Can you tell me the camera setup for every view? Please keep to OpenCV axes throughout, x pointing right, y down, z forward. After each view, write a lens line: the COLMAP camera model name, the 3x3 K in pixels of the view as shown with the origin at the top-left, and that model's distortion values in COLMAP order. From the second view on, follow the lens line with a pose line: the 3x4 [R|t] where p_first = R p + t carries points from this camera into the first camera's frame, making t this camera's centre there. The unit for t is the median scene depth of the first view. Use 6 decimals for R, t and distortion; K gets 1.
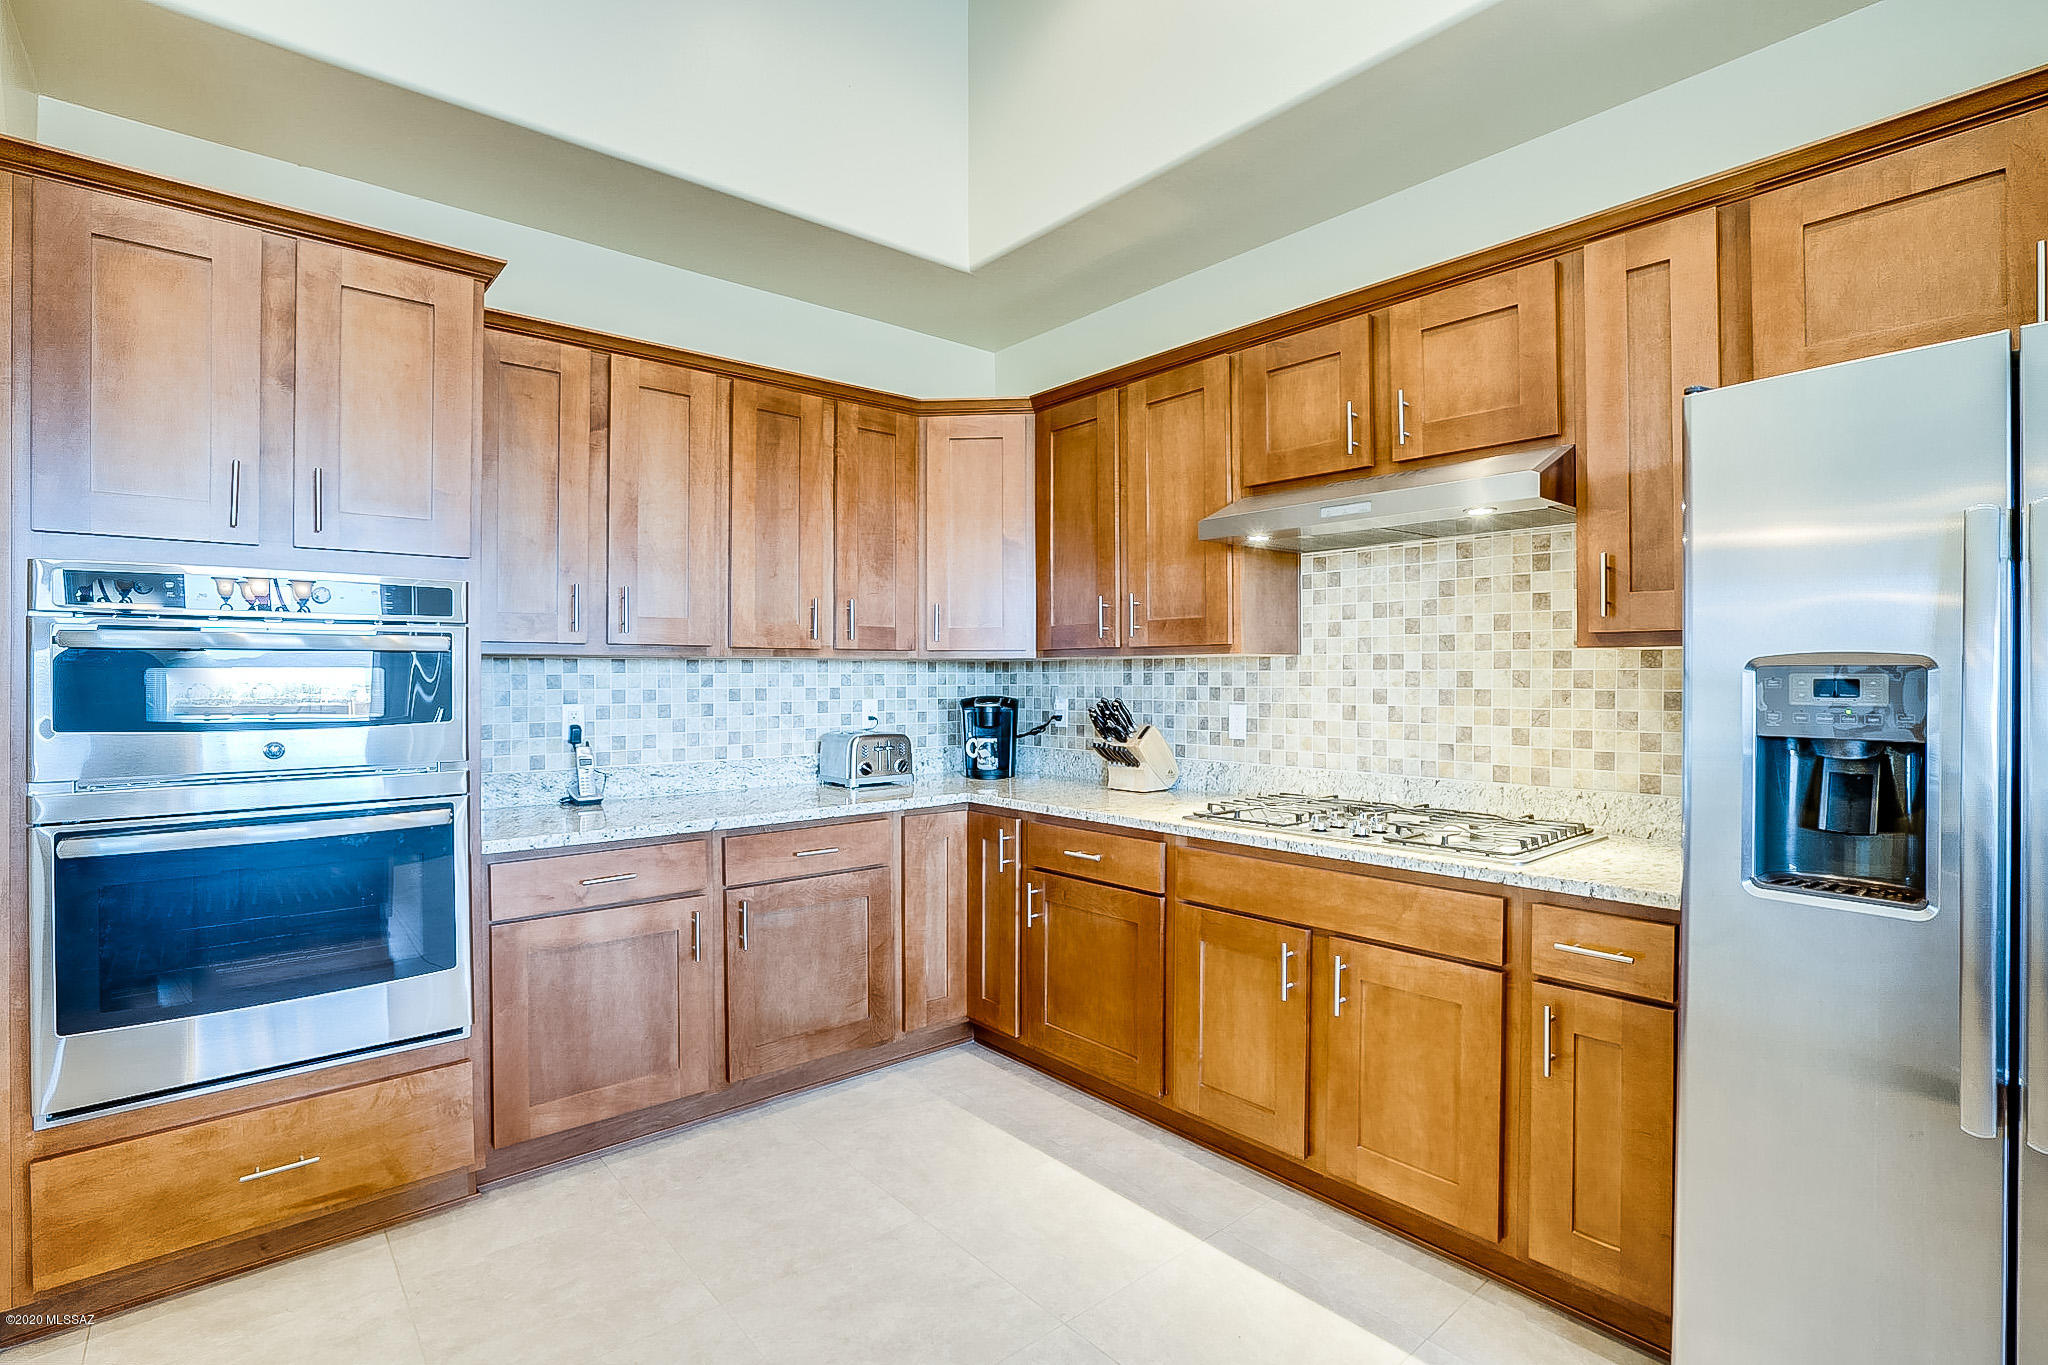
lens RADIAL K [[958.8, 0, 1021.7], [0, 958.8, 672.6], [0, 0, 1]] dist [-0.068358, 0.033384]
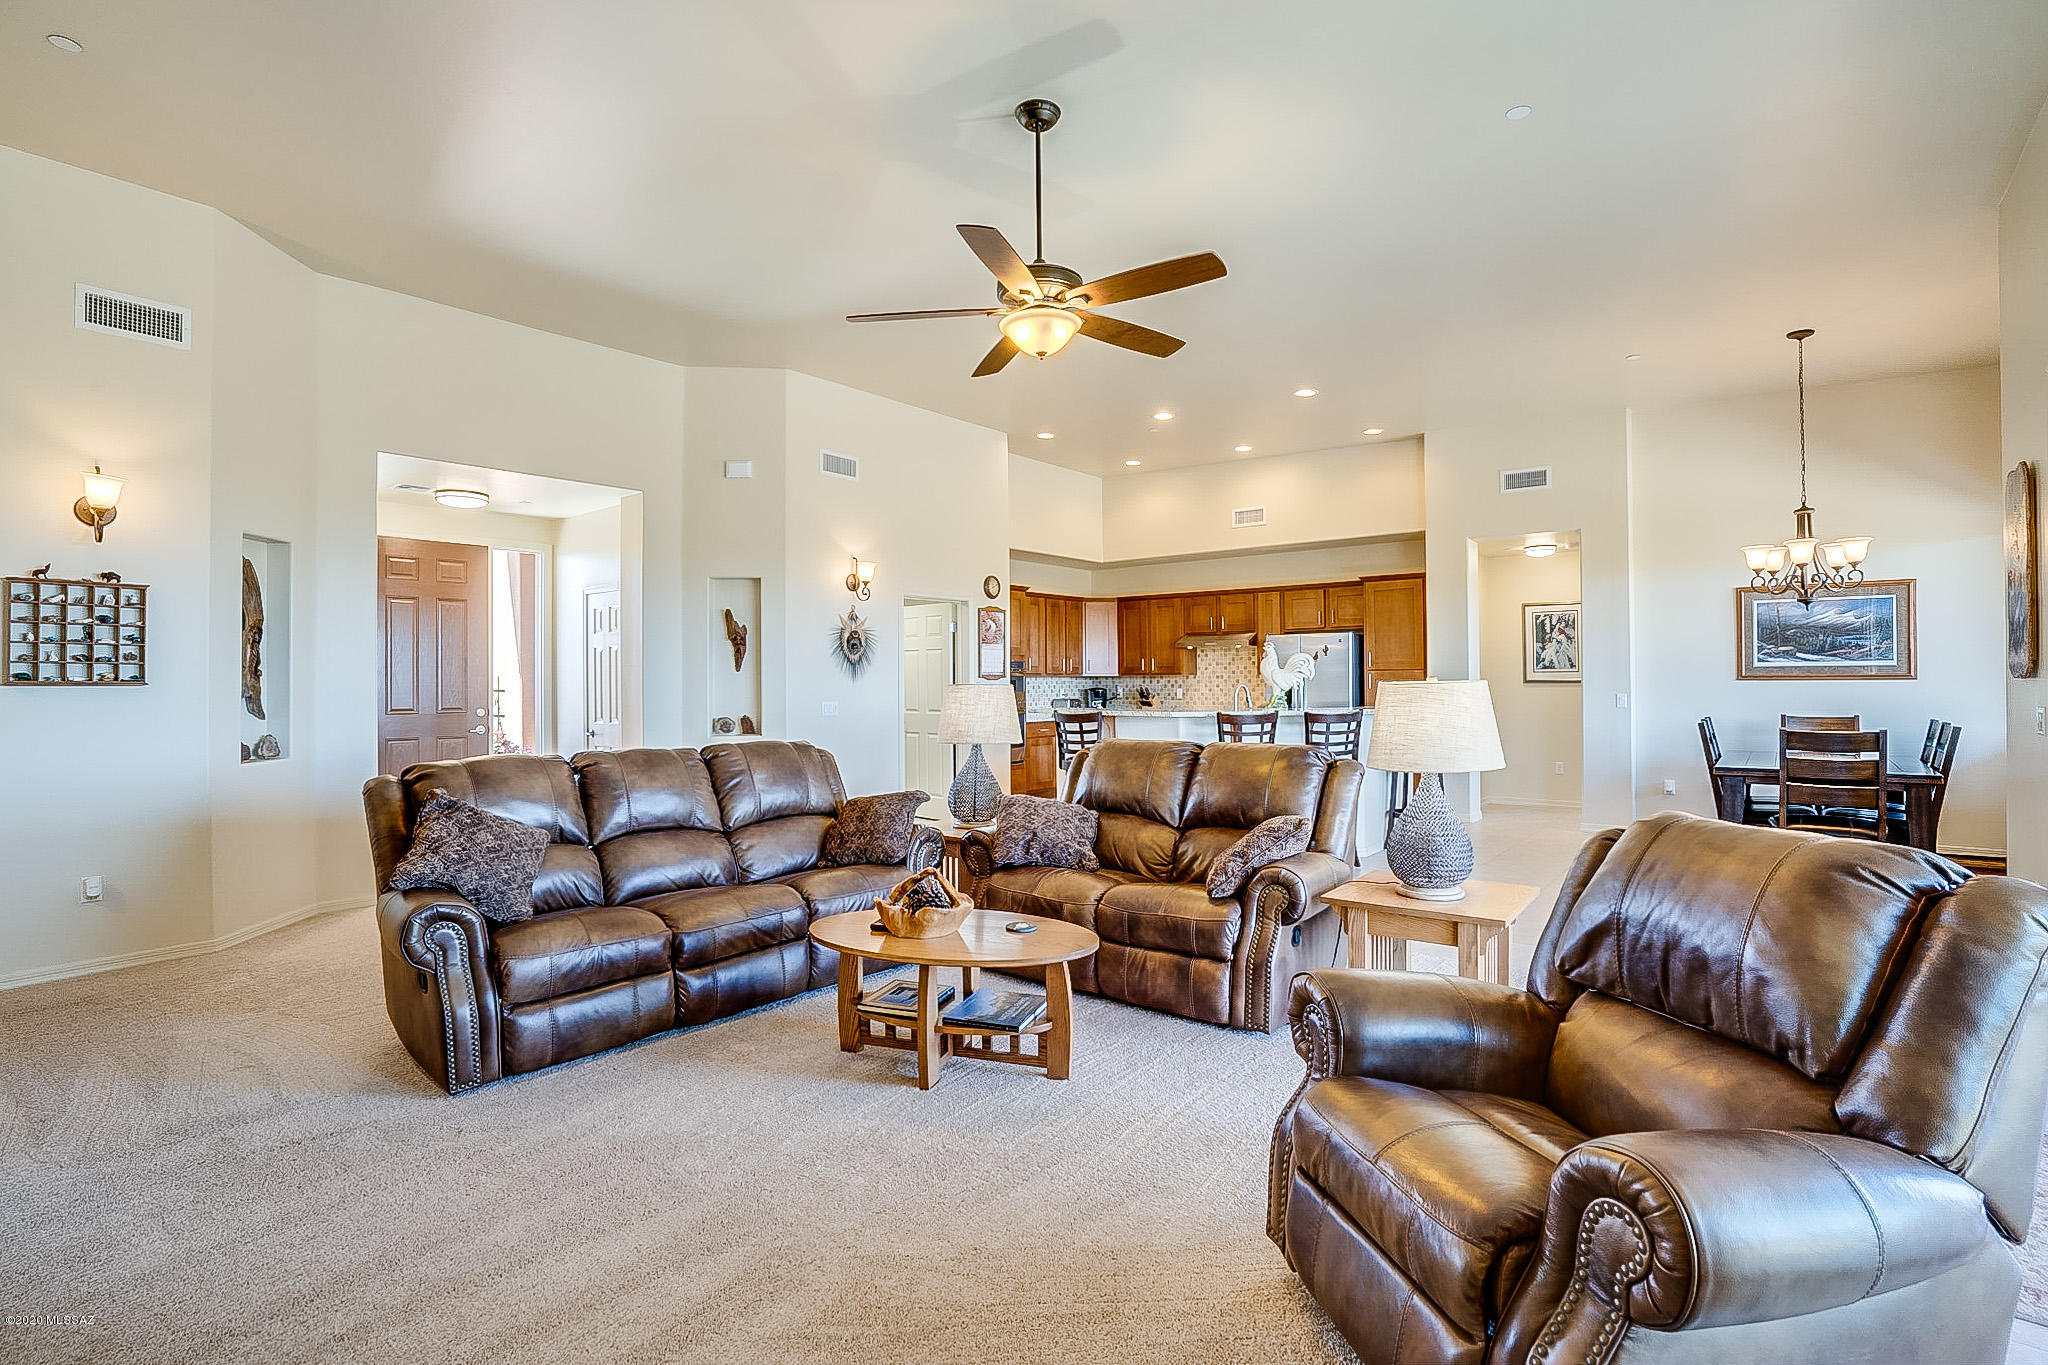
lens RADIAL K [[958.8, 0, 1021.7], [0, 958.8, 672.6], [0, 0, 1]] dist [-0.068358, 0.033384]
pose [[0.986434, -0.003568, 0.164117, -0.985627], [0.004686, 0.999968, -0.006428, -0.007016], [-0.164089, 0.007110, 0.986420, -2.545181]]
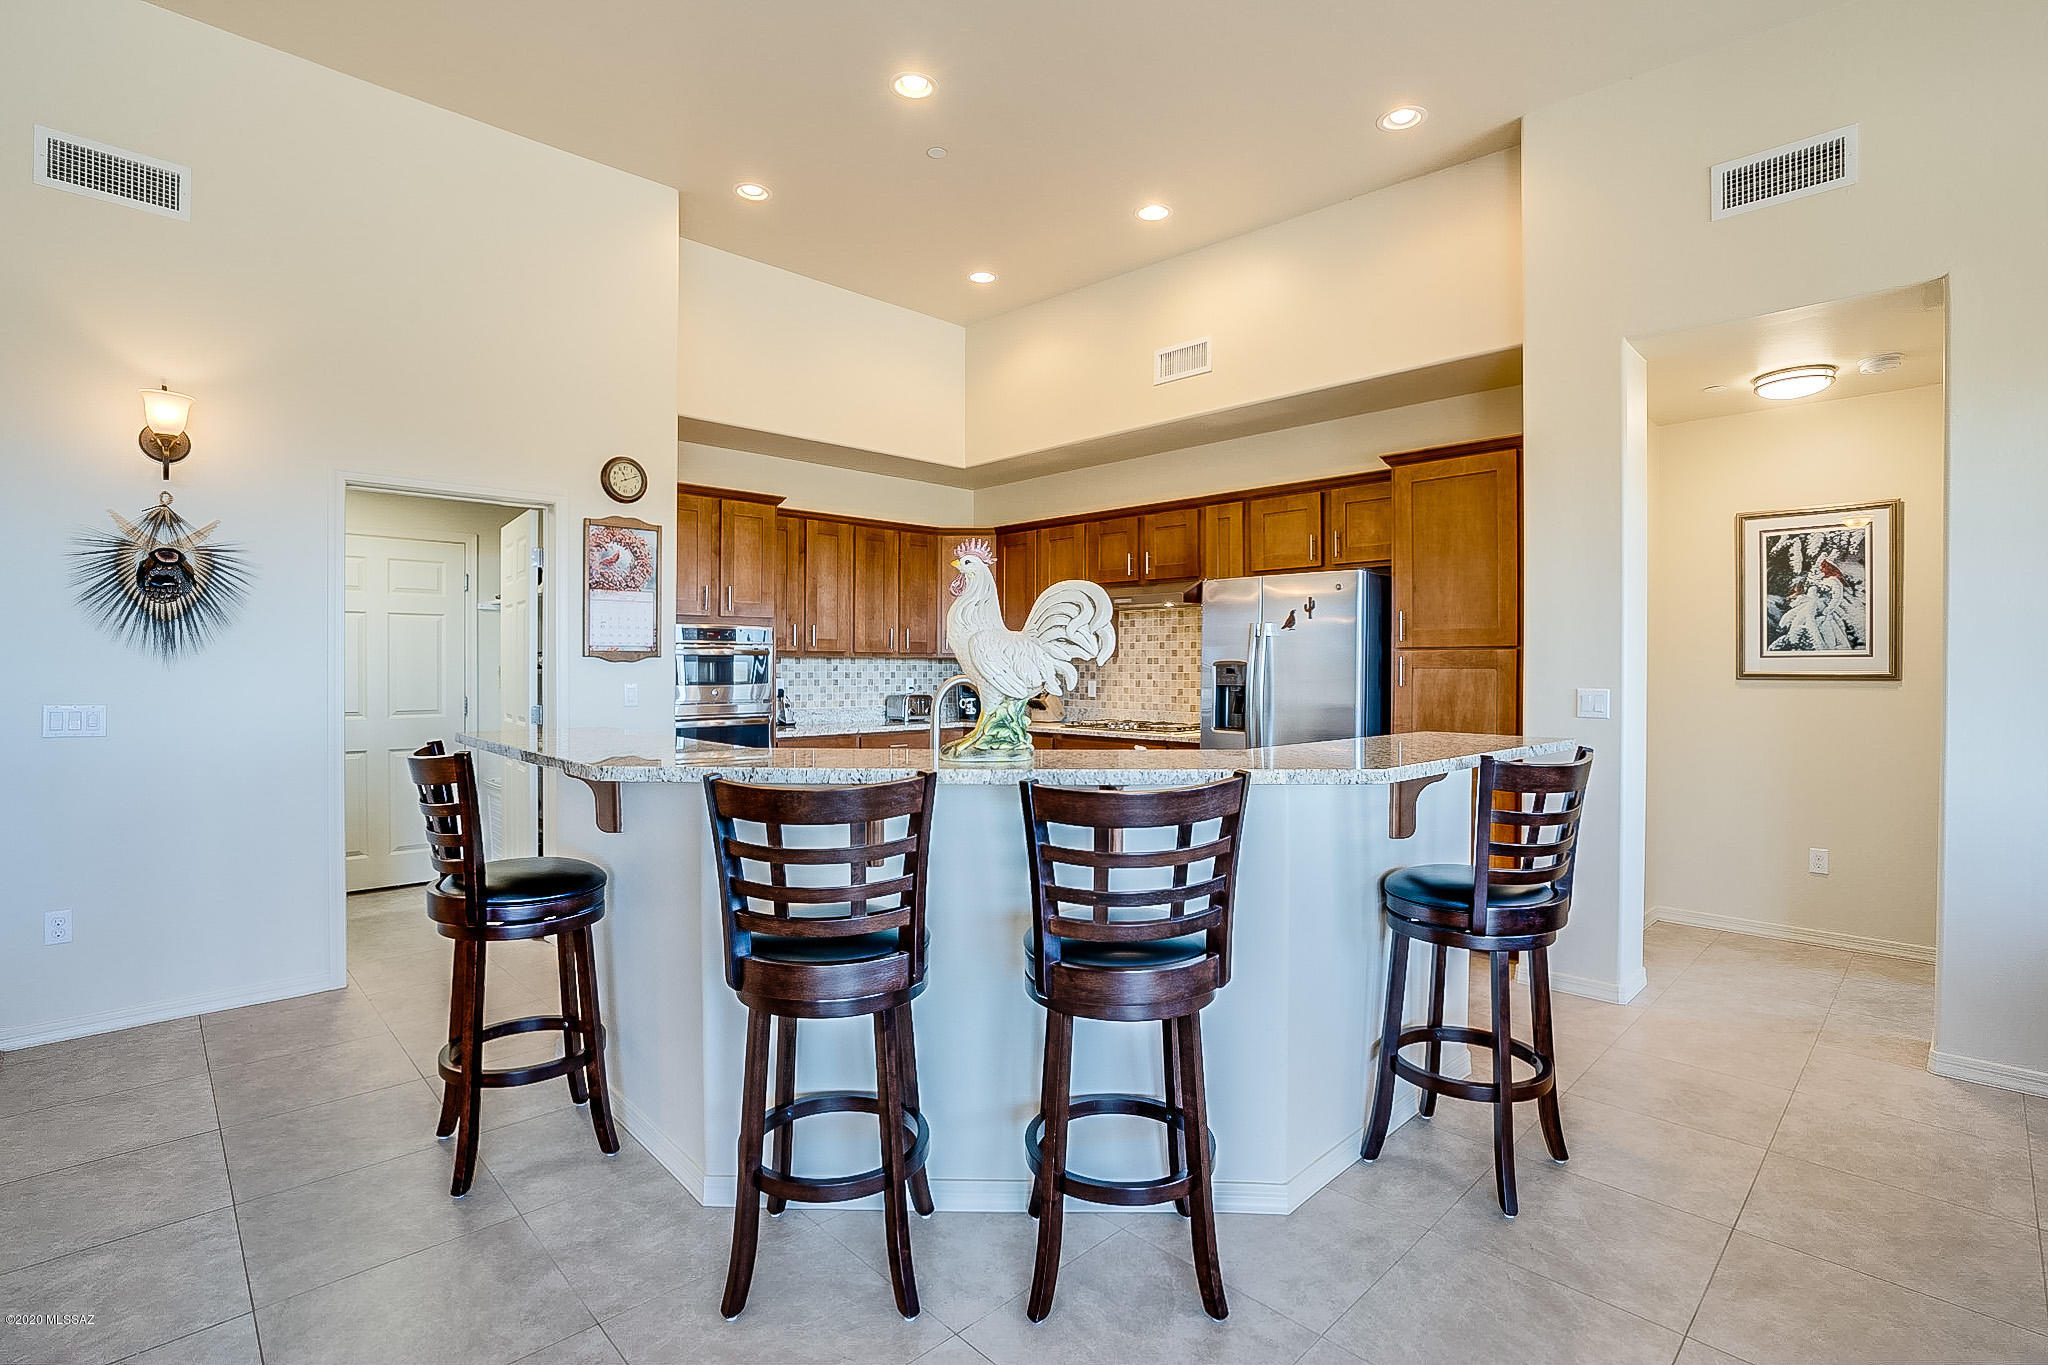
lens RADIAL K [[958.8, 0, 1021.7], [0, 958.8, 672.6], [0, 0, 1]] dist [-0.068358, 0.033384]
pose [[0.998426, 0.004726, 0.055894, -0.050348], [-0.005267, 0.999941, 0.009537, -0.003567], [-0.055845, -0.009816, 0.998391, -1.151056]]
